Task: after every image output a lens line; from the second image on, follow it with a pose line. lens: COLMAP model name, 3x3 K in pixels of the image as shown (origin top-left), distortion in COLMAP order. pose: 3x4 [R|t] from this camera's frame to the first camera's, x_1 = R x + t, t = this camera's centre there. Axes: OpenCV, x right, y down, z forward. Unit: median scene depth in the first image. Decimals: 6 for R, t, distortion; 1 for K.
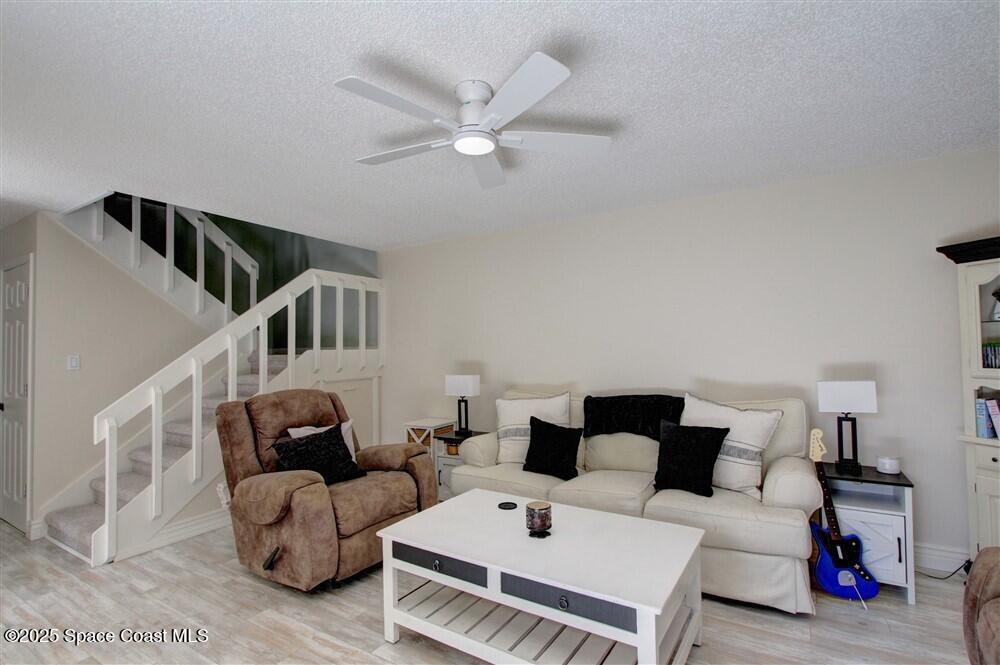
lens RADIAL K [[467.2, 0, 512.9], [0, 467.2, 332.8], [0, 0, 1]] dist [-0.018810, 0.000918]
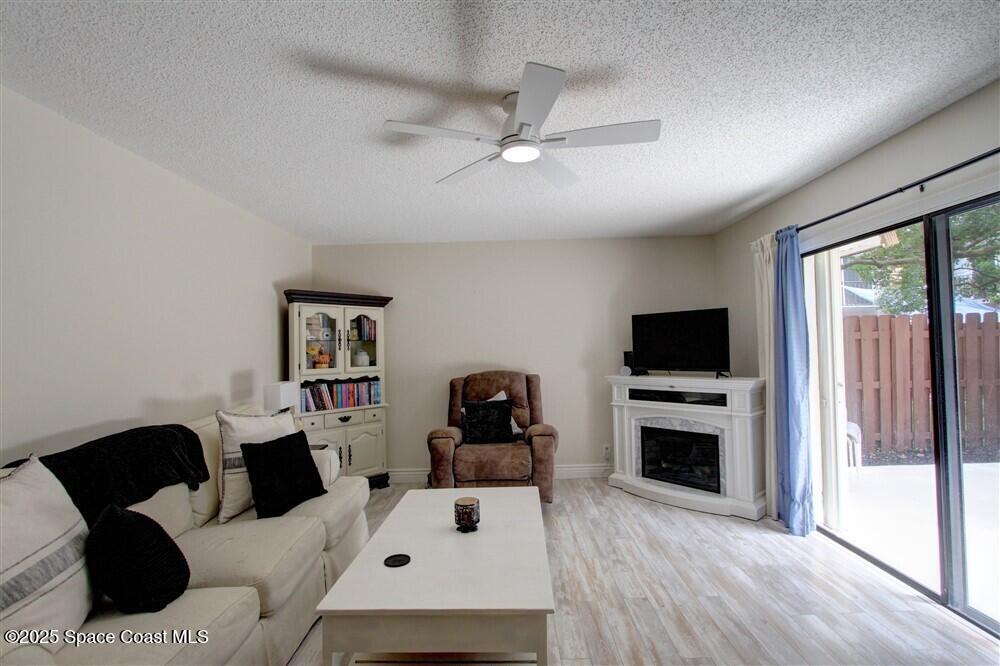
lens RADIAL K [[467.2, 0, 512.9], [0, 467.2, 333.3], [0, 0, 1]] dist [-0.018810, 0.000918]
pose [[-0.511640, 0.053365, 0.857541, -0.776391], [0.001360, 0.998118, -0.061302, 0.056522], [-0.859199, -0.030198, -0.510750, 1.259354]]
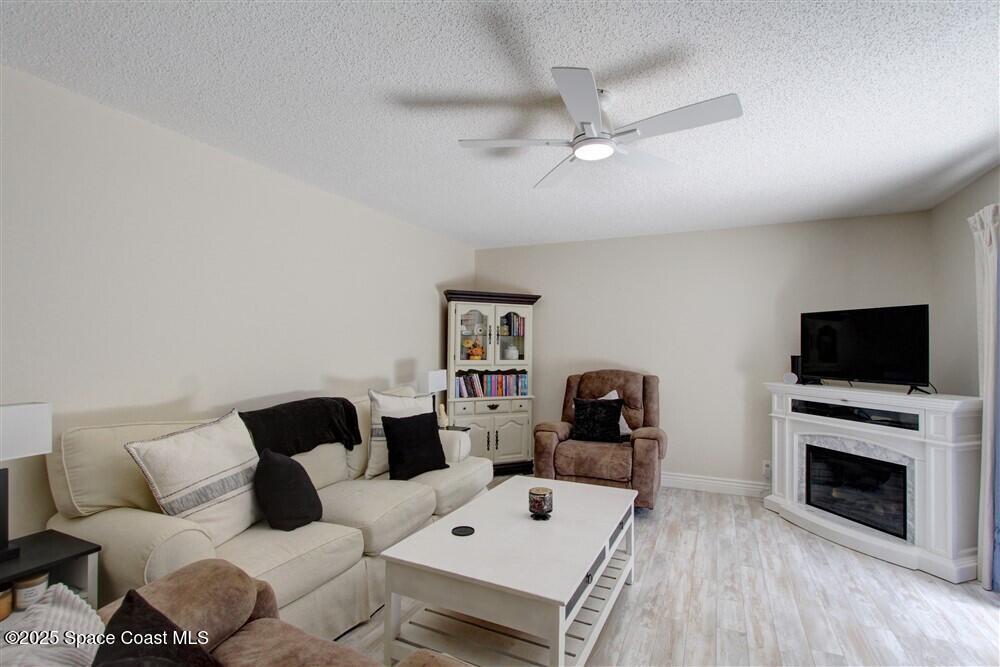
lens RADIAL K [[470.4, 0, 510.5], [0, 470.4, 335.5], [0, 0, 1]] dist [-0.018286, 0.001537]
pose [[-0.111177, 0.036037, 0.993147, -0.890230], [-0.041995, 0.998279, -0.040924, 0.052215], [-0.992913, -0.046257, -0.109473, 1.047615]]
